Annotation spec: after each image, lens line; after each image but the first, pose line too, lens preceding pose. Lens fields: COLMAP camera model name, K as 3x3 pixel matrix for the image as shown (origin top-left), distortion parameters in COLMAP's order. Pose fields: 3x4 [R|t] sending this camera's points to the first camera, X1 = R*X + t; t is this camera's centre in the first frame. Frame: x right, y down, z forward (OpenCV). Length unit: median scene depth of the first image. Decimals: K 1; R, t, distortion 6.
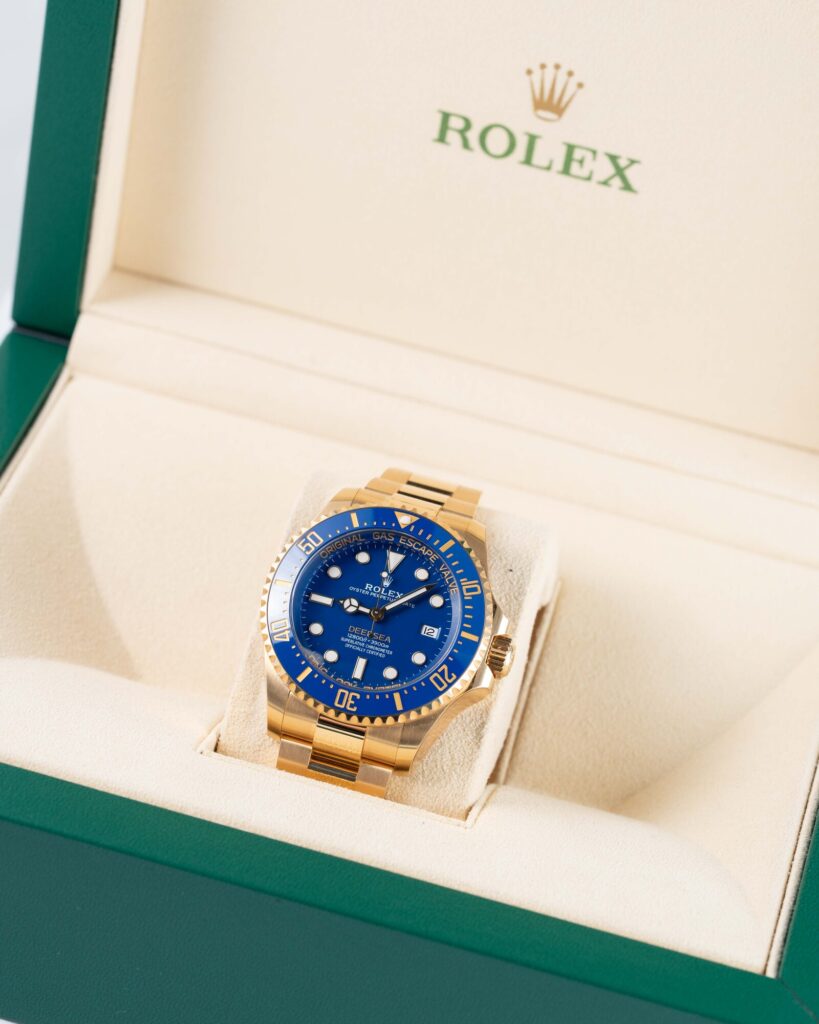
lens RADIAL K [[5302.3, 0, 409.5], [0, 5302.3, 512.0], [0, 0, 1]] dist [0.012629, 2.812459]
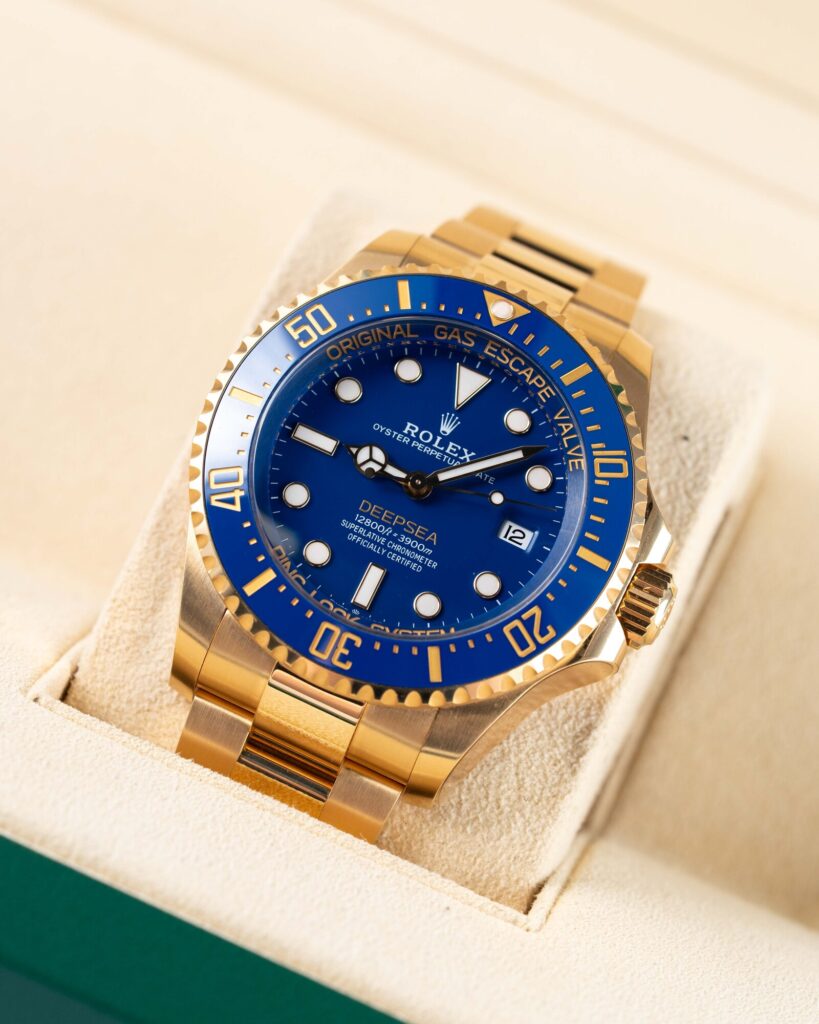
lens RADIAL K [[5302.3, 0, 409.5], [0, 5302.3, 512.0], [0, 0, 1]] dist [0.012629, 2.812459]
pose [[0.987645, 0.155753, 0.017267, -0.015381], [-0.156410, 0.986552, 0.047438, -0.002174], [-0.009646, -0.049553, 0.998725, 0.491688]]
